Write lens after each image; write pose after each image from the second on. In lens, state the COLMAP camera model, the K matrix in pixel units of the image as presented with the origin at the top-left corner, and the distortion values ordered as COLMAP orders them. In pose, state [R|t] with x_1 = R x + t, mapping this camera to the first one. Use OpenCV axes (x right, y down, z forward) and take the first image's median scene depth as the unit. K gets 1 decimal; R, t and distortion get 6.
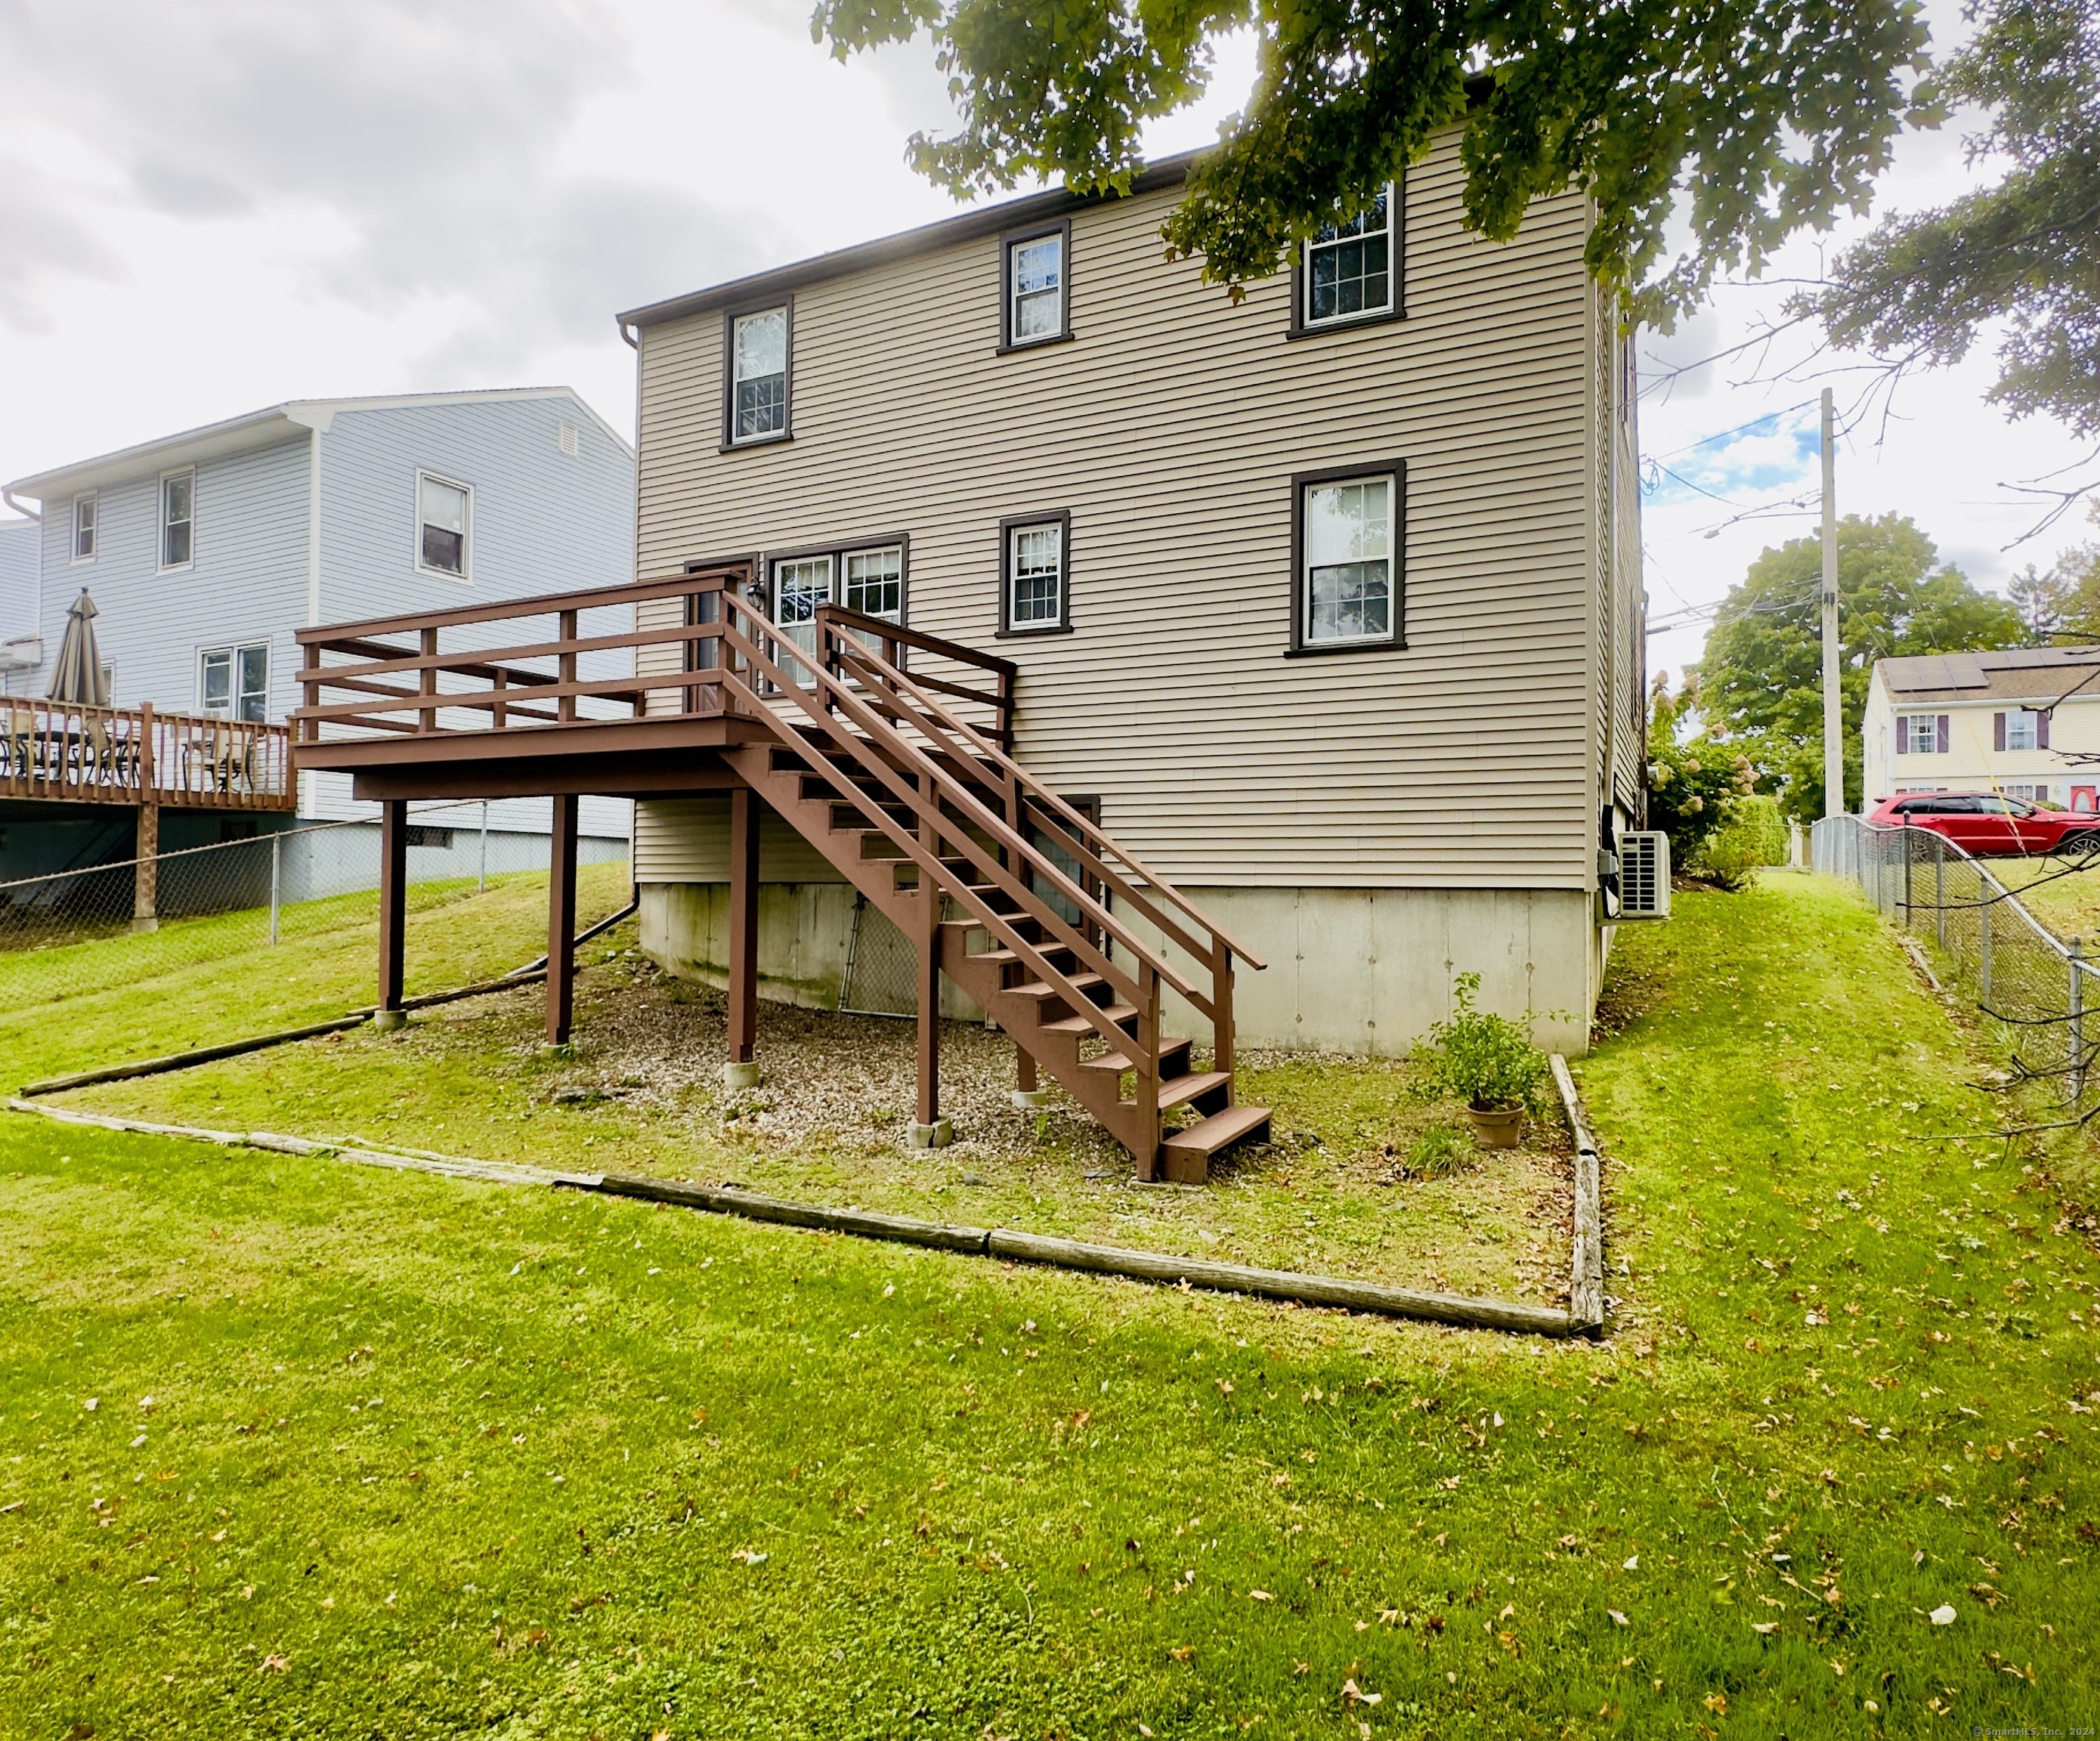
lens RADIAL K [[1224.4, 0, 1052.7], [0, 1224.4, 873.4], [0, 0, 1]] dist [-0.004464, -0.000753]
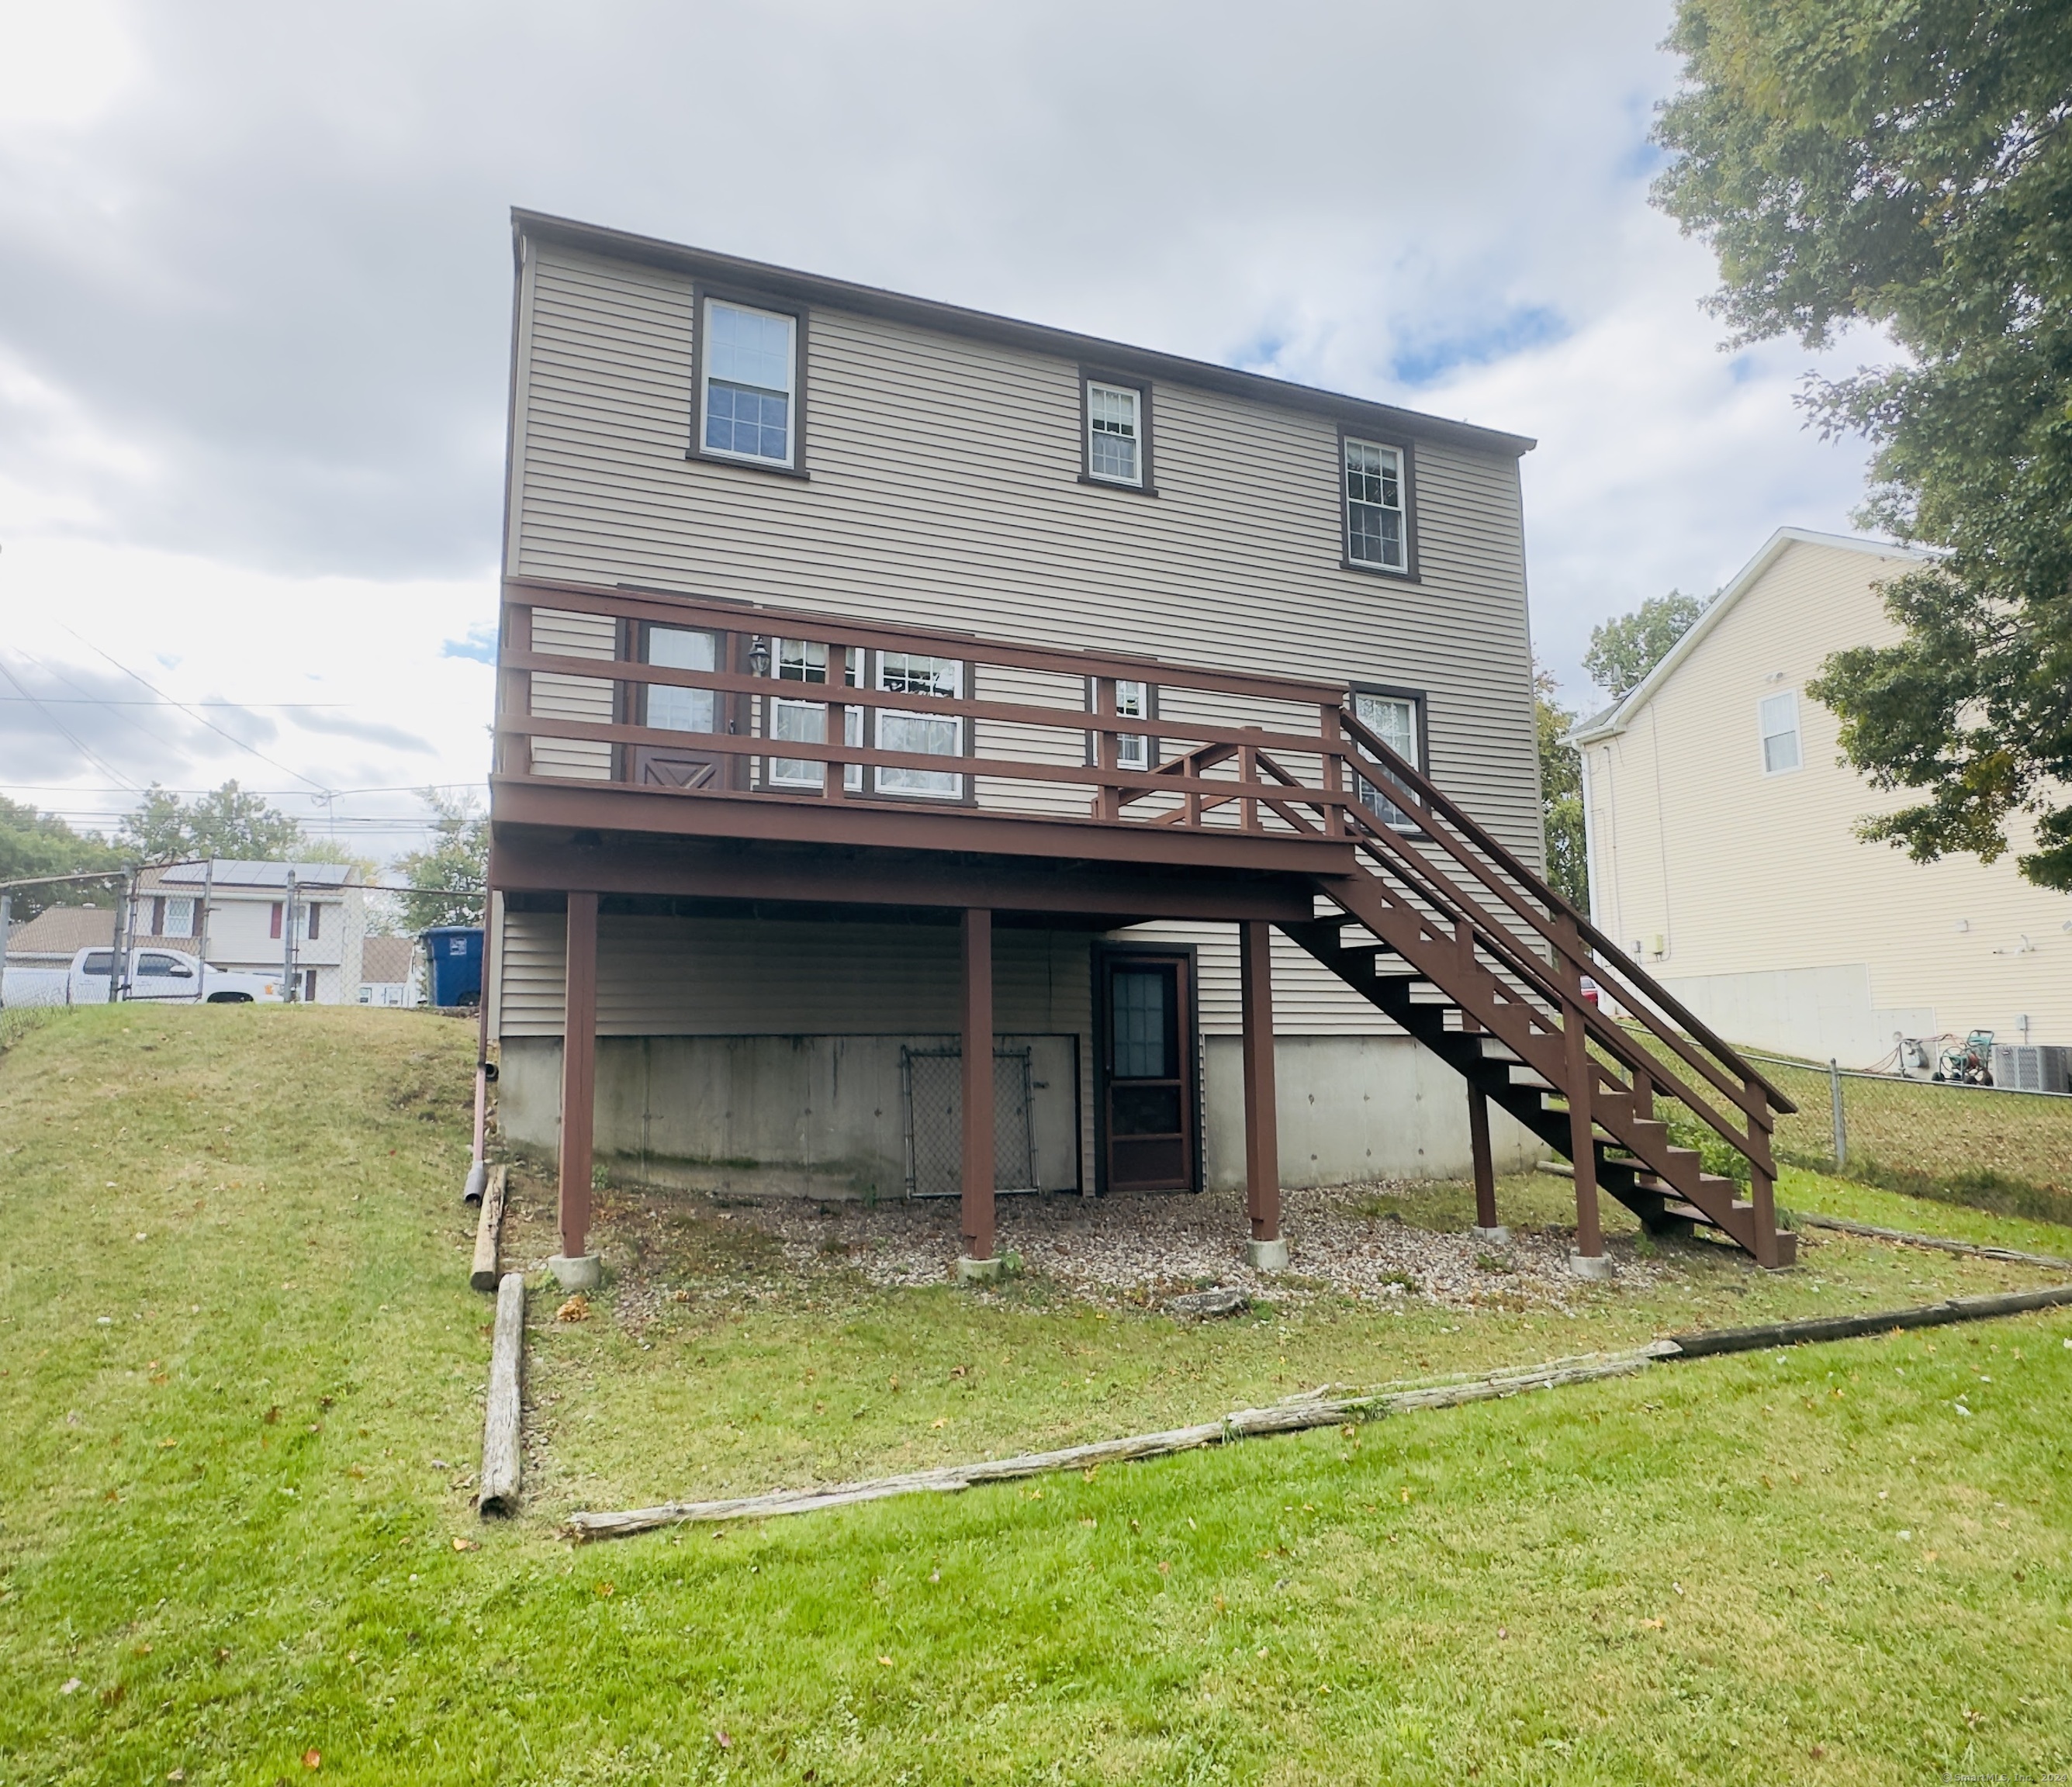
lens RADIAL K [[1300.0, 0, 1036.1], [0, 1300.0, 884.4], [0, 0, 1]] dist [-0.001306, 0.000336]
pose [[0.645600, 0.085035, 0.758926, -0.752178], [0.001977, 0.993592, -0.113010, 0.006317], [-0.763673, 0.074460, 0.641295, 0.363201]]
